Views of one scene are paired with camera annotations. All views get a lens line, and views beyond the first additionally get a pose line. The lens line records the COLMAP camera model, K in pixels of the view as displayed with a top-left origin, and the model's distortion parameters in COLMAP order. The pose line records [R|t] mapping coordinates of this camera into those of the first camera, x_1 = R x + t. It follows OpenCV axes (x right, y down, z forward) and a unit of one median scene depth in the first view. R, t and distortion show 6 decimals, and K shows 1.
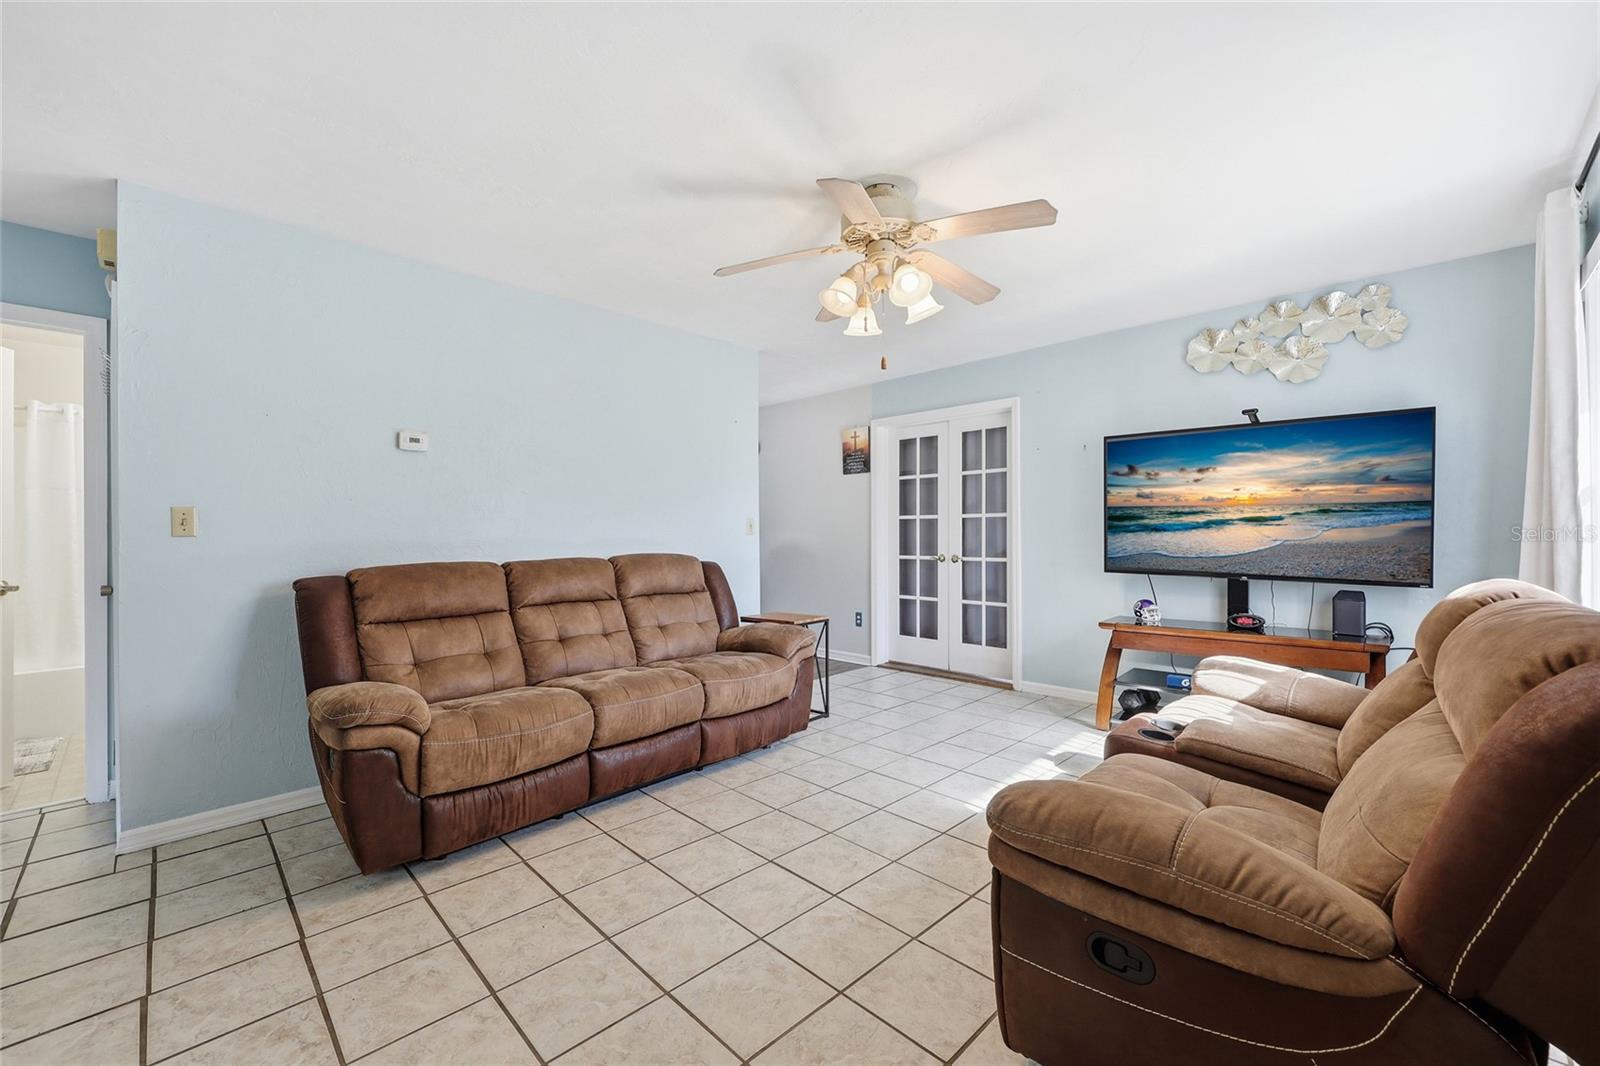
lens RADIAL K [[648.0, 0, 798.3], [0, 648.0, 531.1], [0, 0, 1]] dist [0.000808, 0.000052]
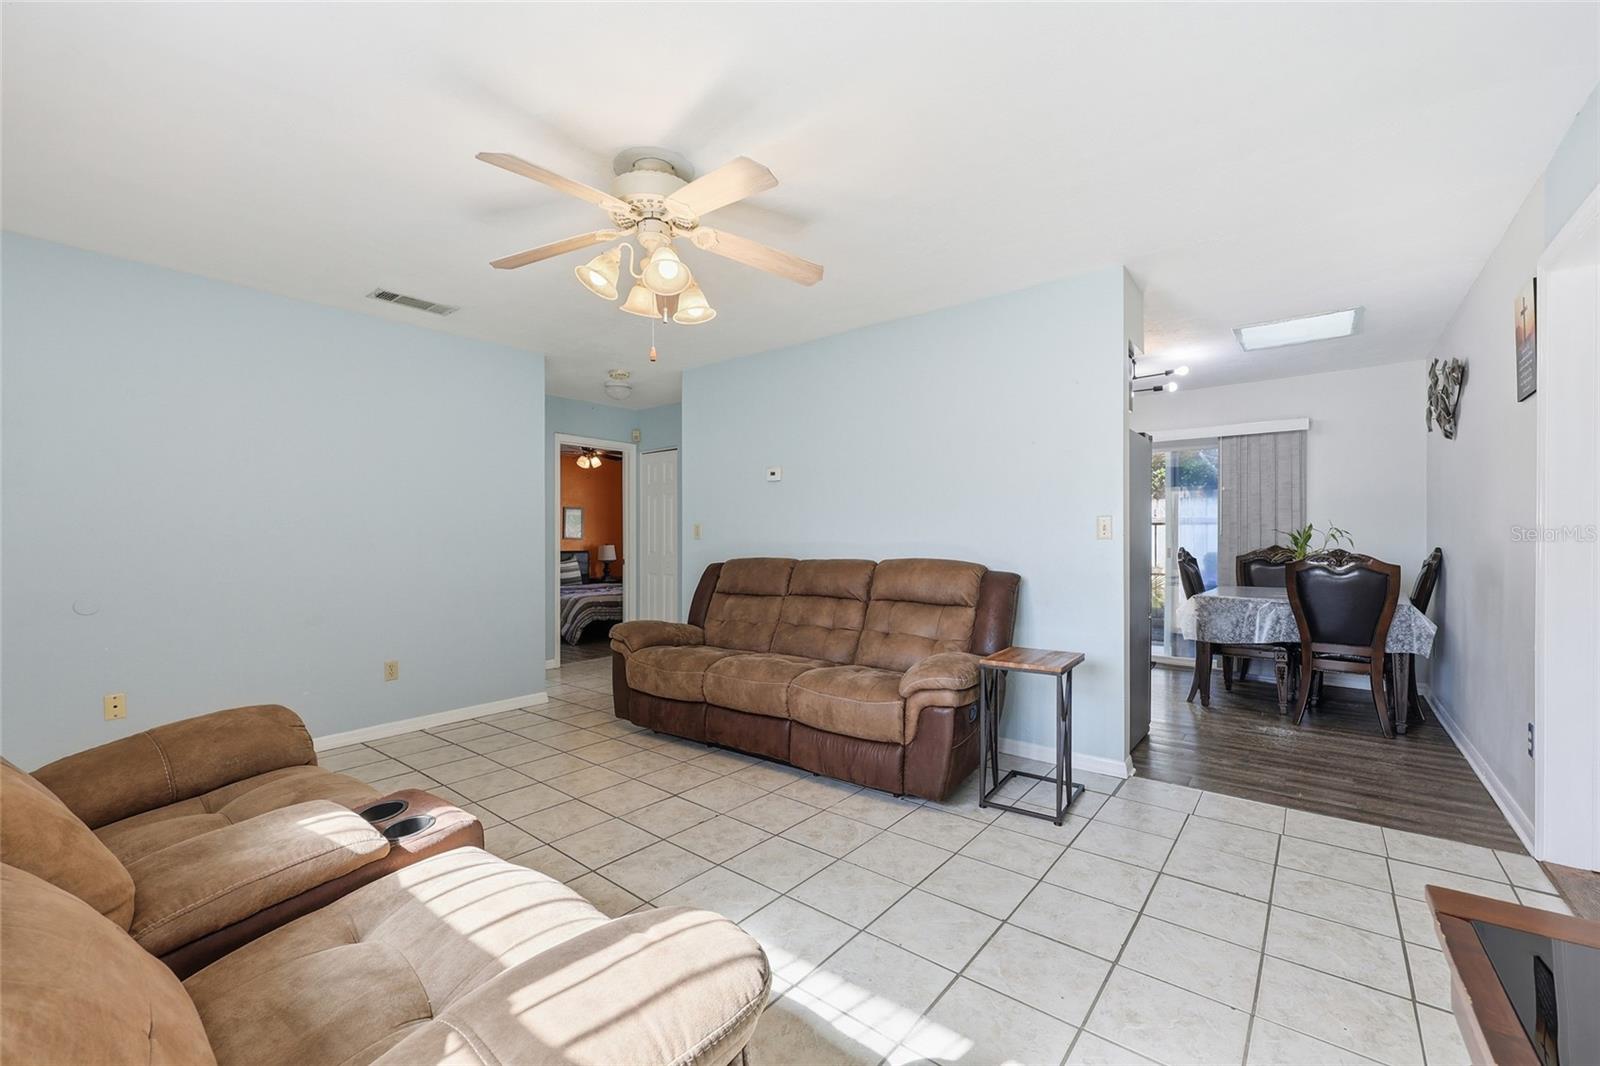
lens RADIAL K [[648.0, 0, 796.0], [0, 648.0, 543.9], [0, 0, 1]] dist [0.000808, 0.000052]
pose [[0.103290, 0.007415, -0.994624, 0.846053], [0.004553, 0.999958, 0.007928, 0.006303], [0.994641, -0.005348, 0.103251, 0.886415]]
